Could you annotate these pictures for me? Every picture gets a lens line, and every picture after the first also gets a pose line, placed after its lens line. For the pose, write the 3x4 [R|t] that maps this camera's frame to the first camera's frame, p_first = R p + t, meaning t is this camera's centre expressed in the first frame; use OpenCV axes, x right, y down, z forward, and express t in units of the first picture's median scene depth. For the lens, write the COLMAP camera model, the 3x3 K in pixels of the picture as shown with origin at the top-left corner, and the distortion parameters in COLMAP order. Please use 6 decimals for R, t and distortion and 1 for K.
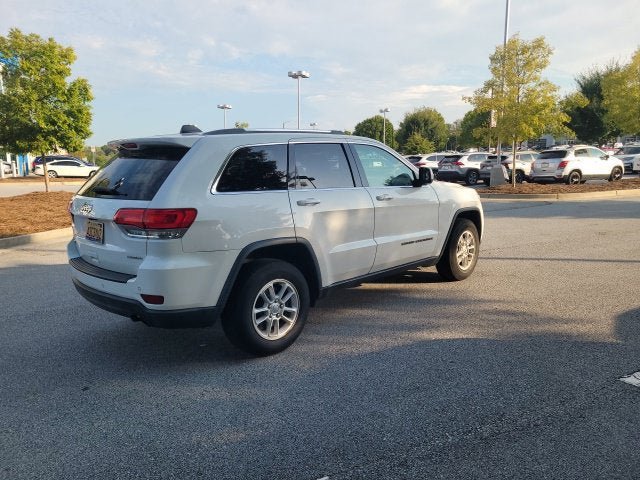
lens RADIAL K [[469.4, 0, 320.5], [0, 469.4, 218.4], [0, 0, 1]] dist [0.069859, -0.061484]
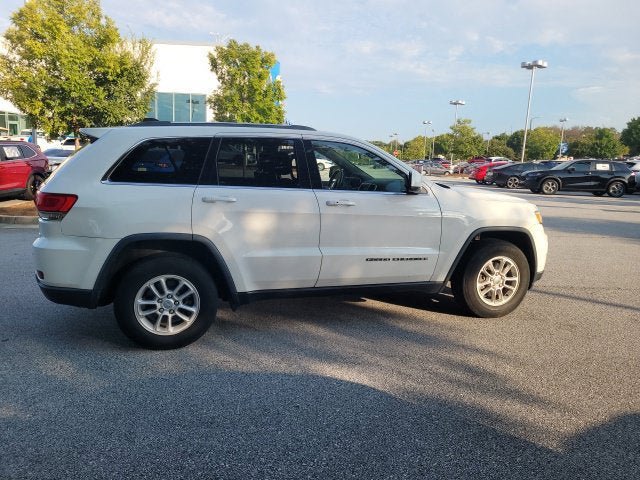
lens RADIAL K [[469.4, 0, 320.5], [0, 469.4, 218.4], [0, 0, 1]] dist [0.069859, -0.061484]
pose [[0.880206, 0.099818, -0.463977, 0.568451], [-0.097007, 0.994832, 0.029992, -0.042679], [0.464573, 0.018610, 0.885339, 0.246763]]
